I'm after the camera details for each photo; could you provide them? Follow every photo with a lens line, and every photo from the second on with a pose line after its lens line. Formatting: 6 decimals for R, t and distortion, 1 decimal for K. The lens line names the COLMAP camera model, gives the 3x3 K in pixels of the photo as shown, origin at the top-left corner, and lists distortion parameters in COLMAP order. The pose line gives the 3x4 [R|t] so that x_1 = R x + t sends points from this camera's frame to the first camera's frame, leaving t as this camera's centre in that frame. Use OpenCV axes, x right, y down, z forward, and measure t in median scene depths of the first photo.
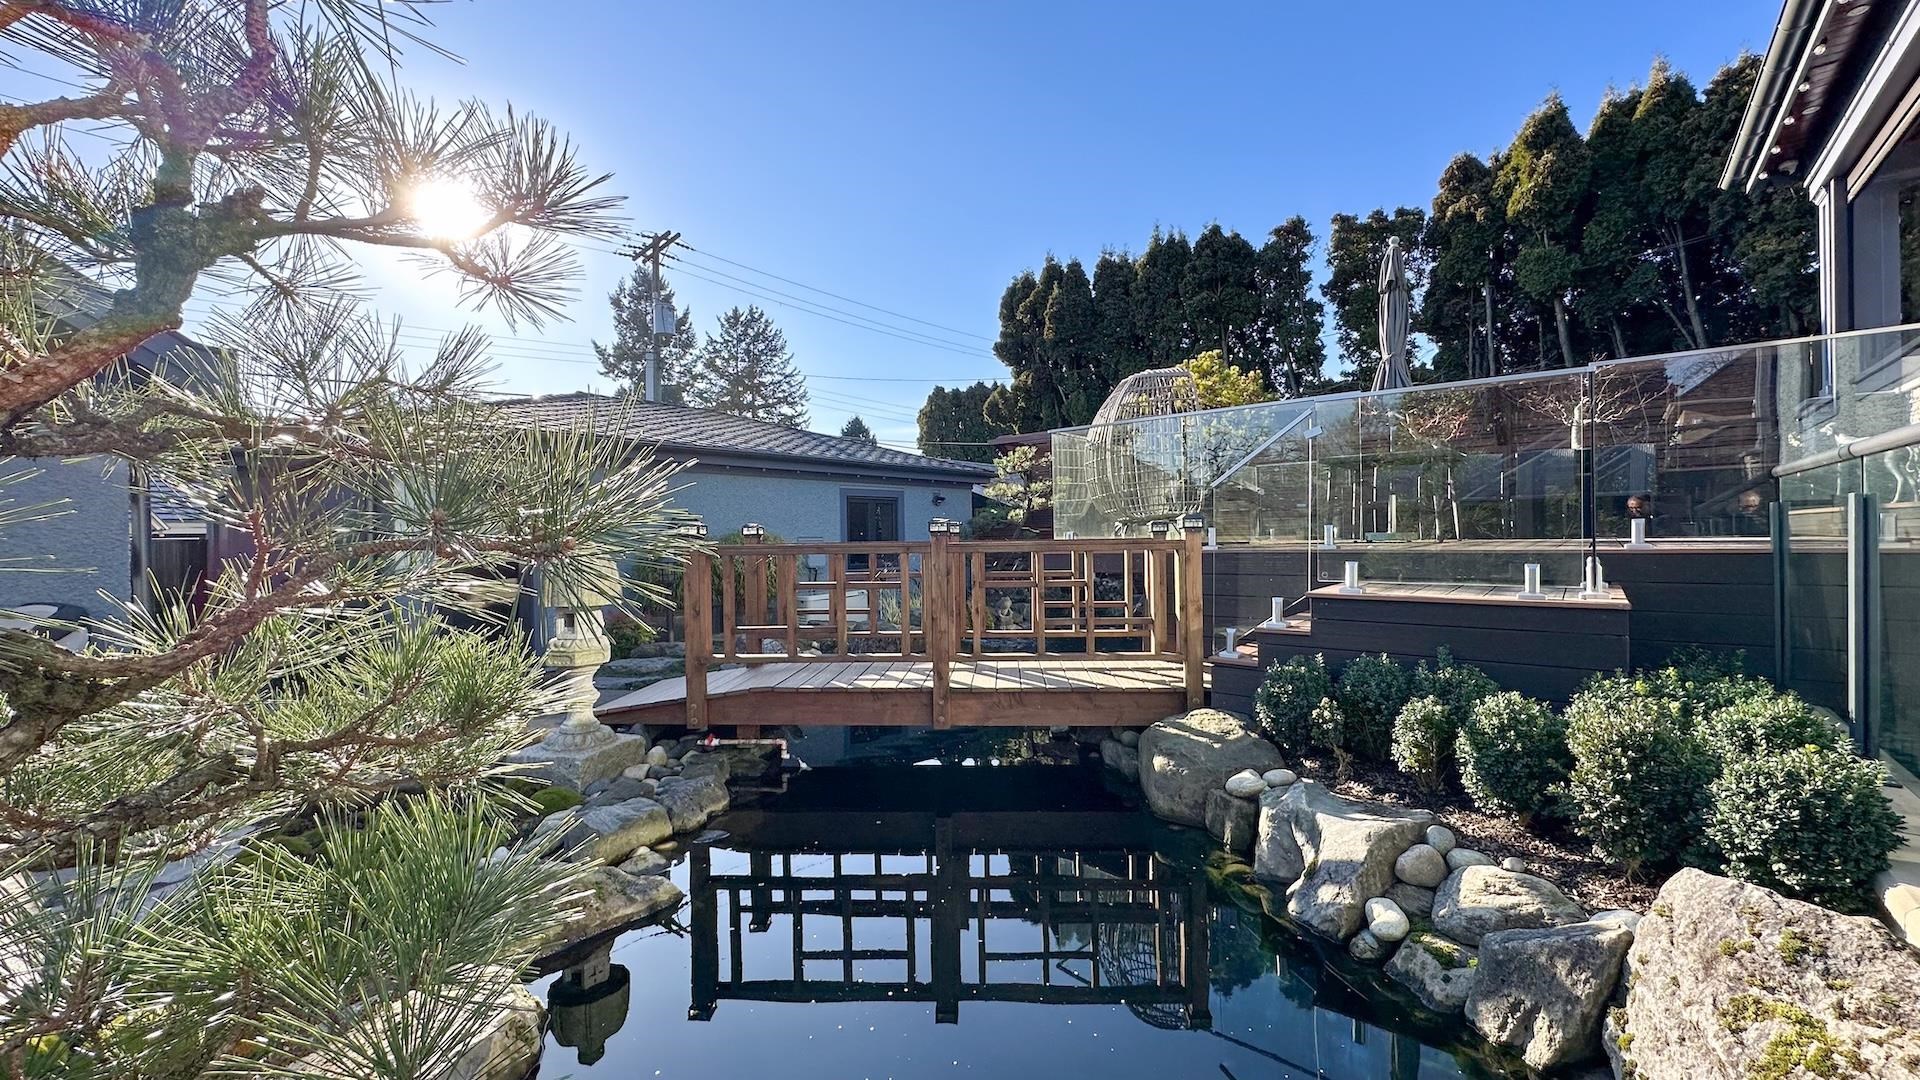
lens RADIAL K [[777.4, 0, 962.1], [0, 777.4, 539.8], [0, 0, 1]] dist [-0.004240, 0.000685]
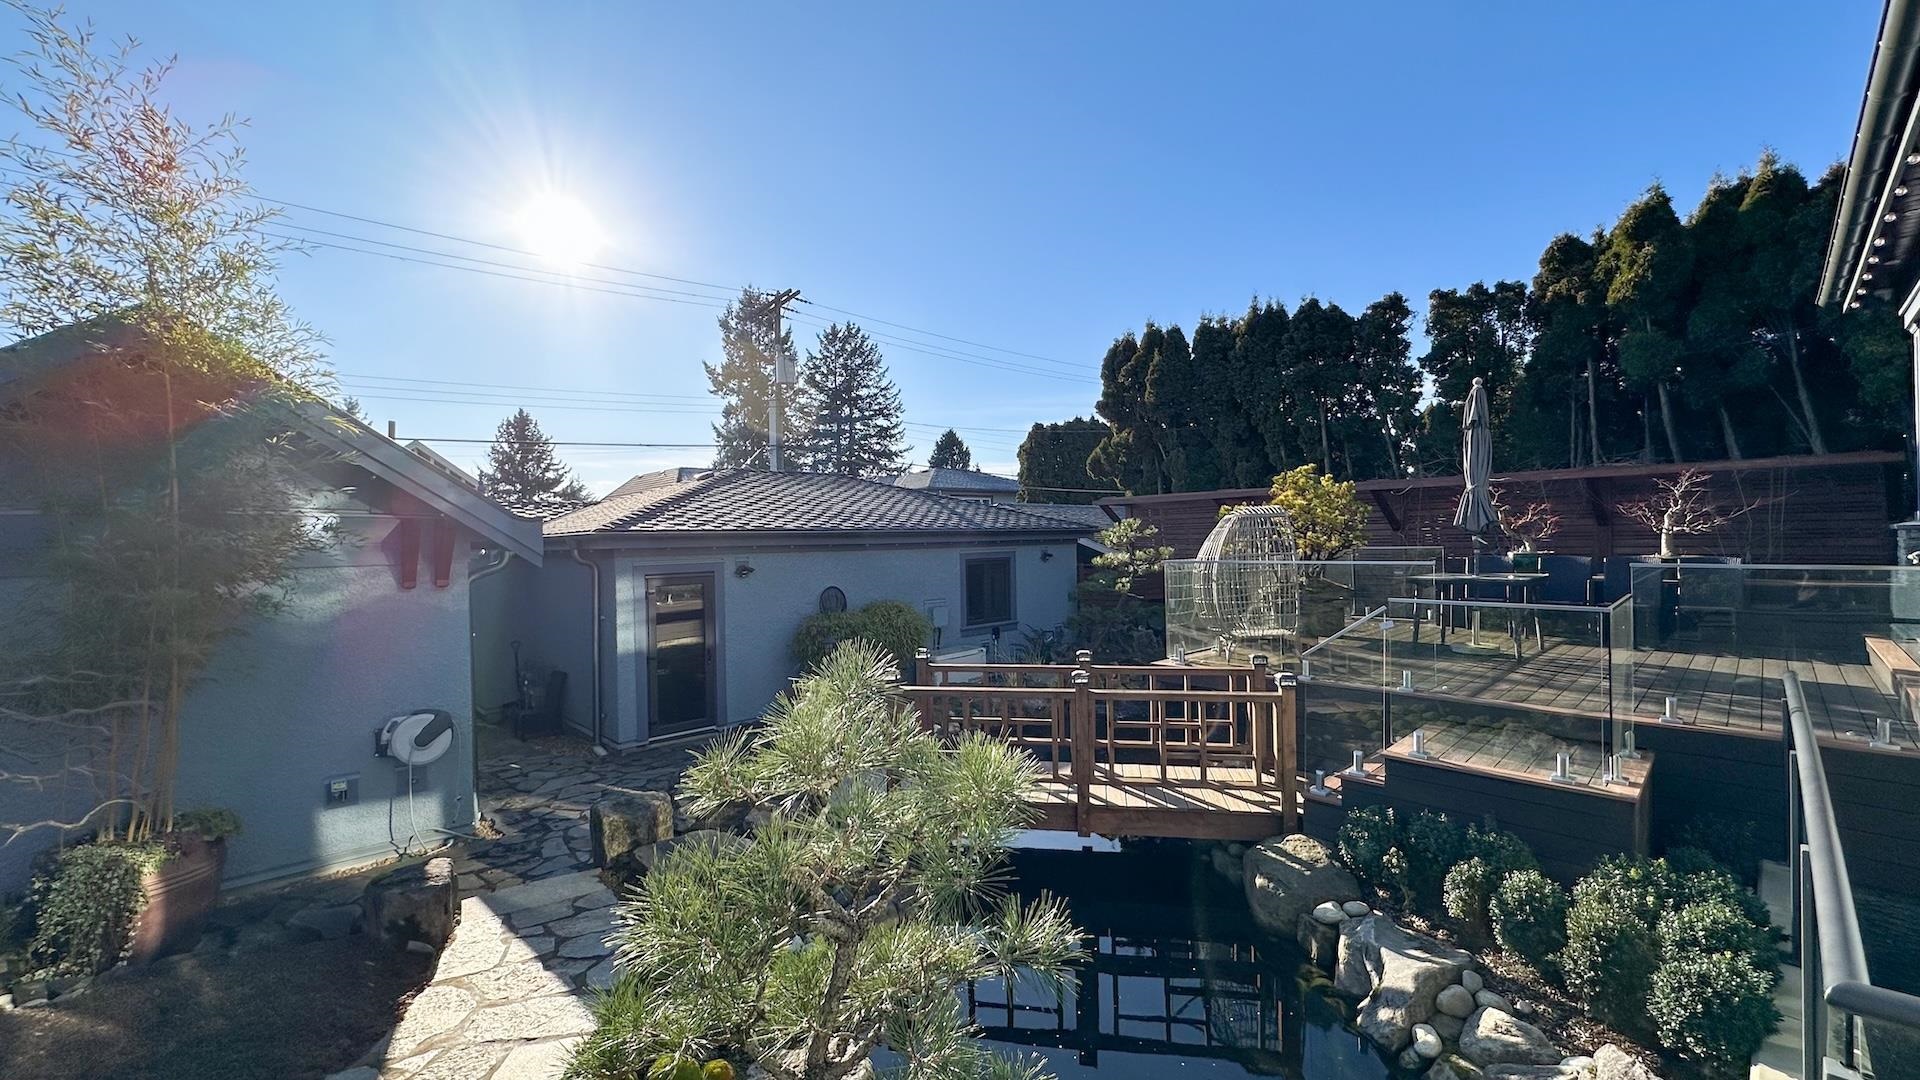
lens RADIAL K [[777.4, 0, 959.6], [0, 777.4, 539.8], [0, 0, 1]] dist [-0.004240, 0.000685]
pose [[0.993210, -0.001916, -0.116323, -0.034905], [0.002197, 0.999995, 0.002287, -0.108518], [0.116318, -0.002527, 0.993209, -0.128194]]
